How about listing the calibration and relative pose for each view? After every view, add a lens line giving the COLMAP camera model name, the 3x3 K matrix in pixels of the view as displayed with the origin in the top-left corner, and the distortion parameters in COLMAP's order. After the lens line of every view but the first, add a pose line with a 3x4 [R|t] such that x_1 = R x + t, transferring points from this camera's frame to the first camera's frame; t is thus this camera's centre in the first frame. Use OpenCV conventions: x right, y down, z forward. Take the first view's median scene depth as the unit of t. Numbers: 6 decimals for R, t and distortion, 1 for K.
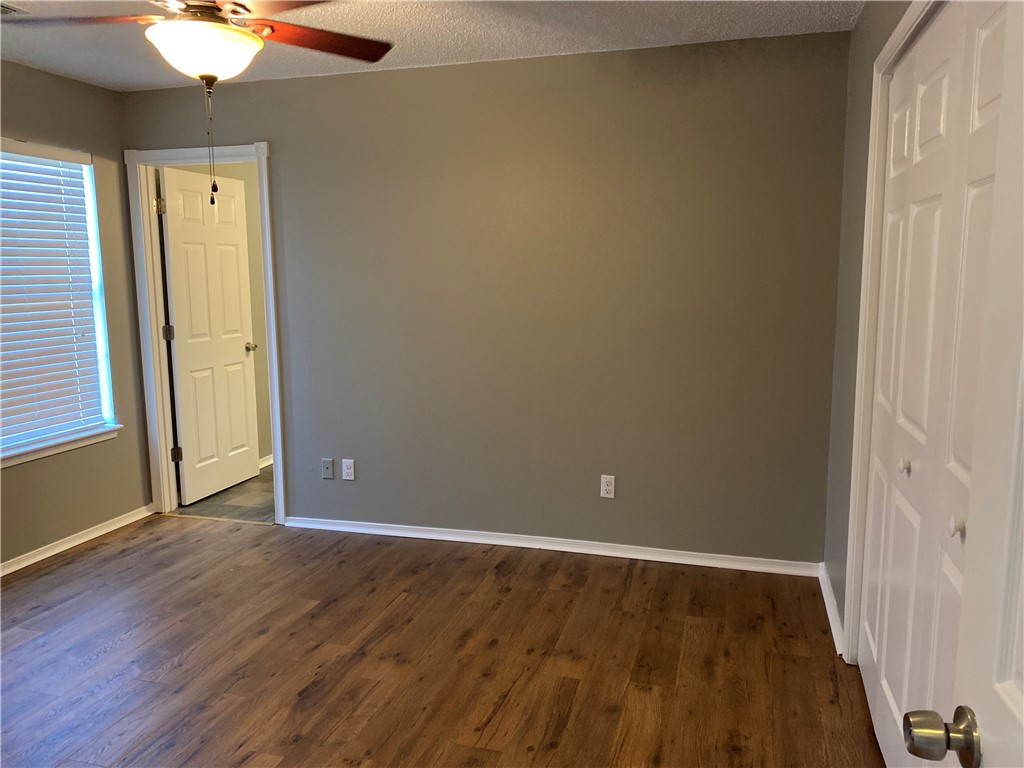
lens RADIAL K [[787.8, 0, 512.0], [0, 787.8, 384.0], [0, 0, 1]] dist [0.014911, -0.010781]
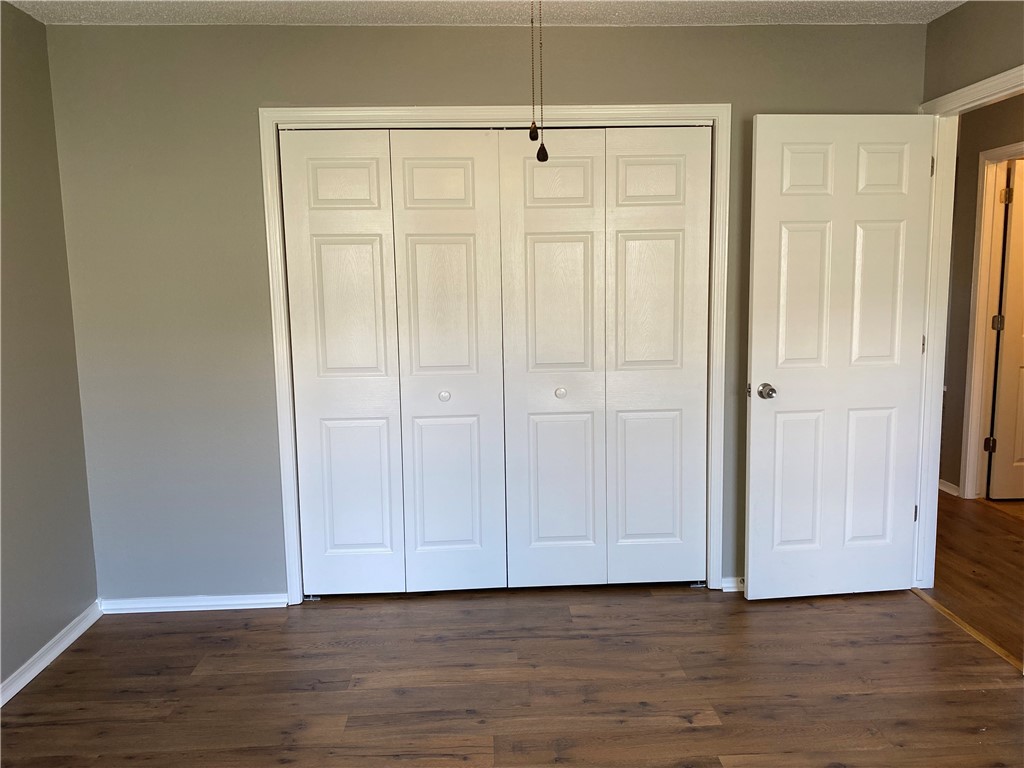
lens RADIAL K [[787.8, 0, 512.0], [0, 787.8, 384.0], [0, 0, 1]] dist [0.014911, -0.010781]
pose [[-0.330496, -0.115153, 0.936756, -0.766852], [0.159807, 0.971370, 0.175789, -0.132358], [-0.930179, 0.207798, -0.302632, 0.976719]]
